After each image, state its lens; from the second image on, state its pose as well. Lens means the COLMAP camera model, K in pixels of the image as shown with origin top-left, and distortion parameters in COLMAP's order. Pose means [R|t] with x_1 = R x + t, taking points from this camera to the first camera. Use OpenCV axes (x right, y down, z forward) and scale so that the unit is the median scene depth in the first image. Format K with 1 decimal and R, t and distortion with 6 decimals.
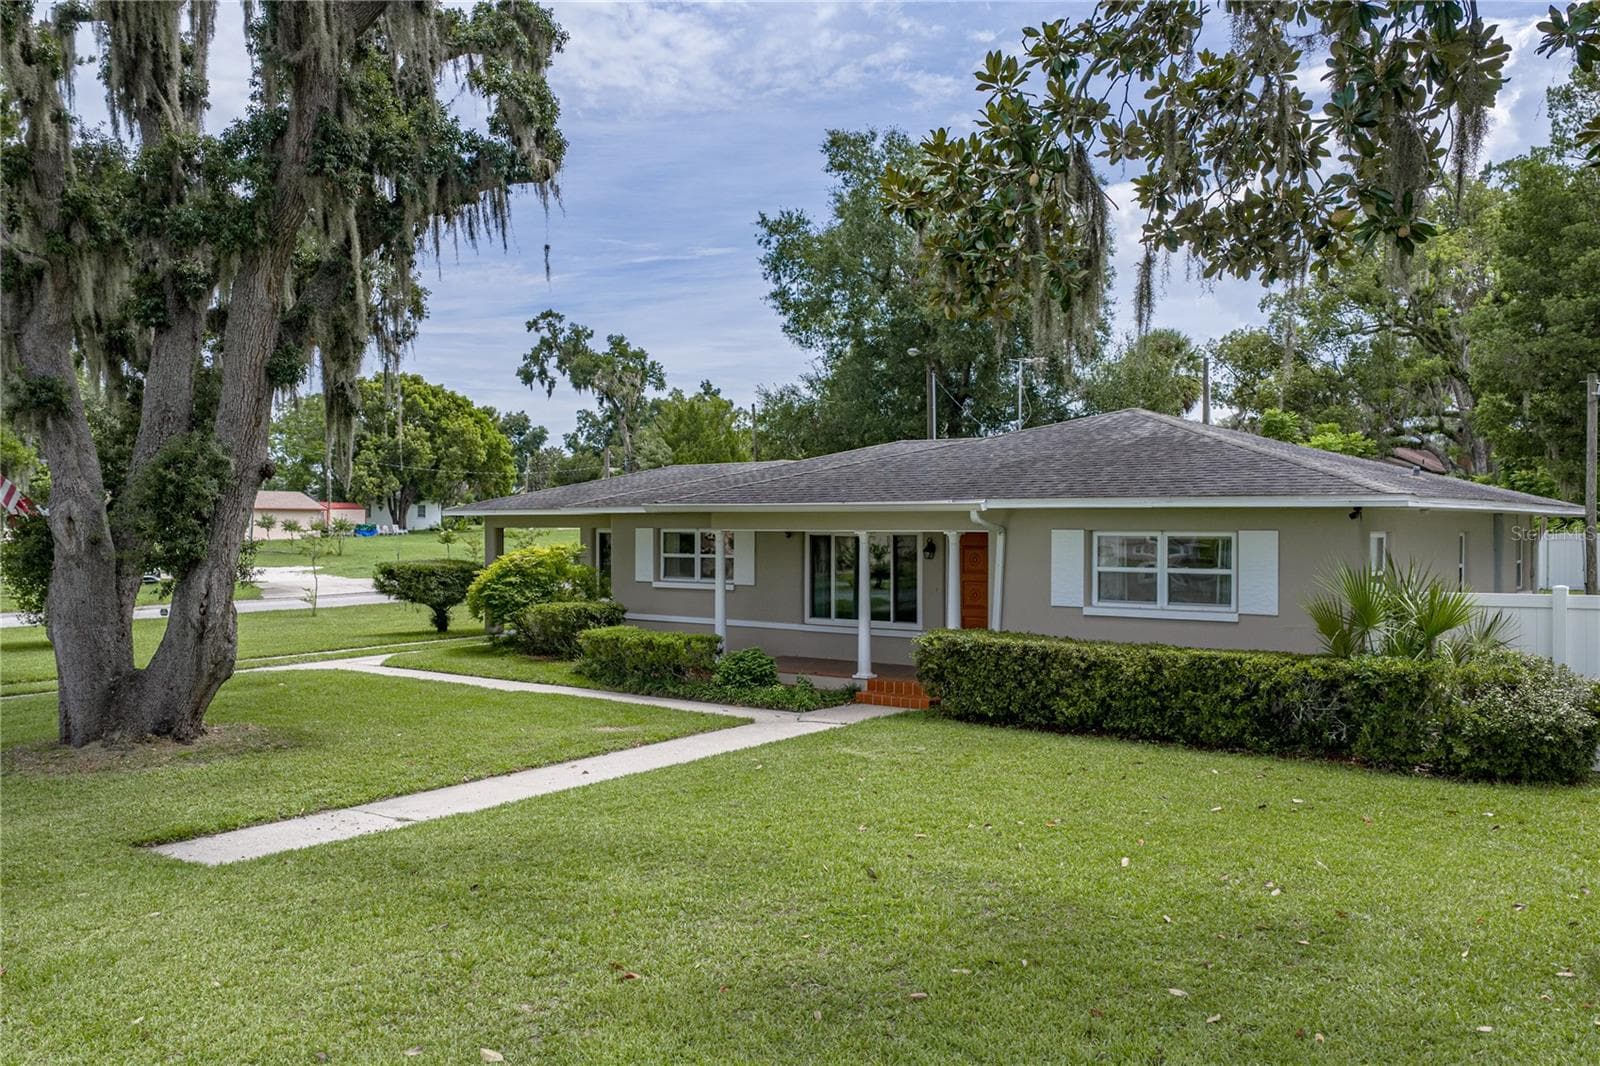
lens RADIAL K [[1362.8, 0, 792.6], [0, 1362.8, 534.8], [0, 0, 1]] dist [0.012083, -0.009758]
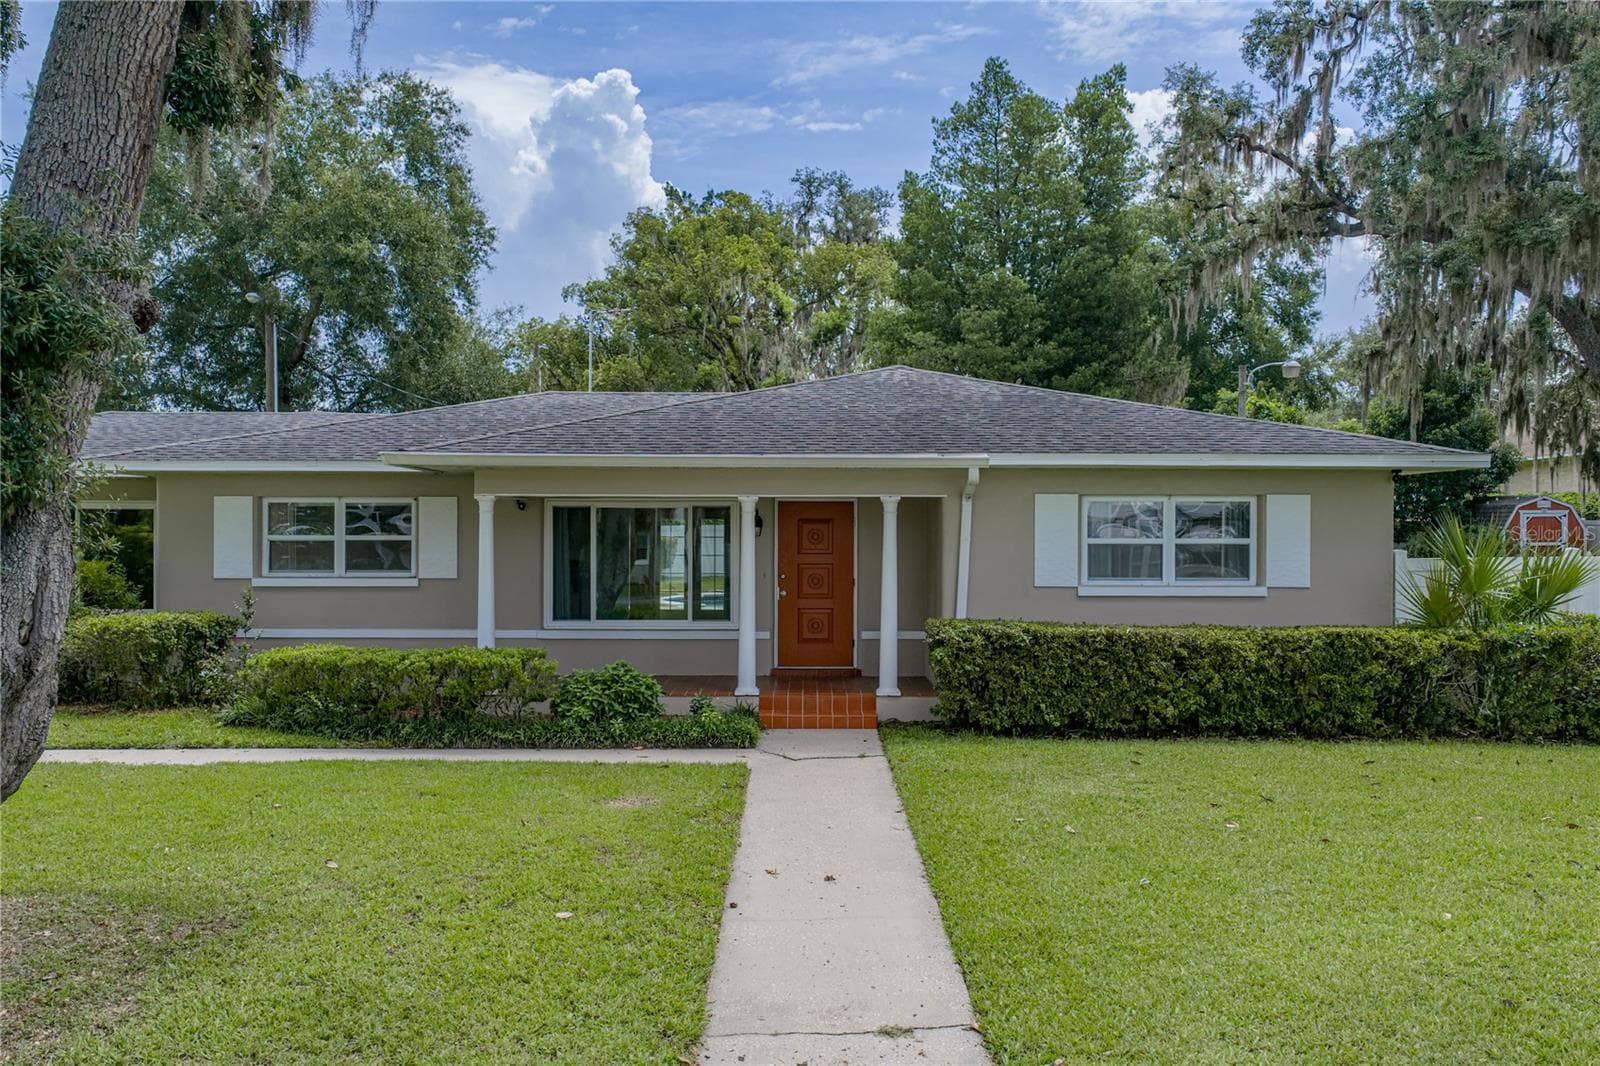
lens RADIAL K [[1362.8, 0, 795.9], [0, 1362.8, 534.5], [0, 0, 1]] dist [0.012083, -0.009758]
pose [[0.795525, -0.024447, 0.605427, -0.386614], [0.008746, 0.999545, 0.028869, -0.005047], [-0.605857, -0.017671, 0.795377, 0.374716]]
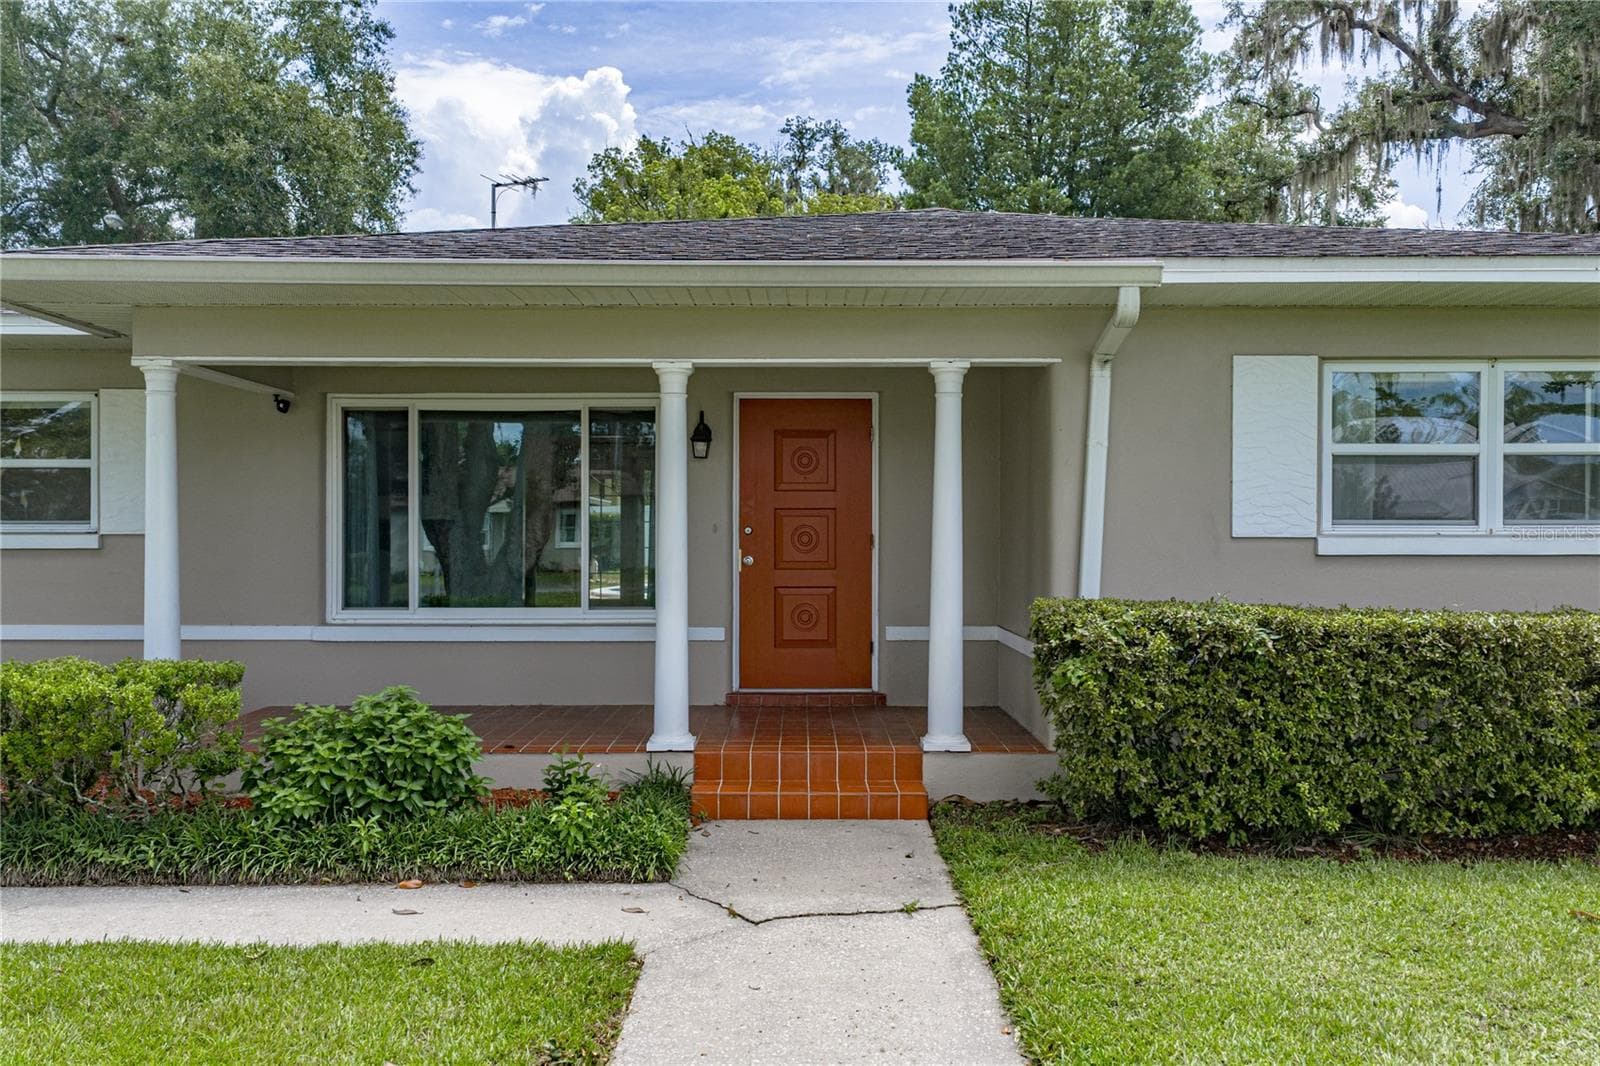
lens RADIAL K [[1362.8, 0, 810.0], [0, 1362.8, 530.9], [0, 0, 1]] dist [0.012083, -0.009758]
pose [[0.785804, -0.022596, 0.618062, -0.160857], [0.008878, 0.999642, 0.025259, 0.033603], [-0.618412, -0.014361, 0.785723, 0.661323]]
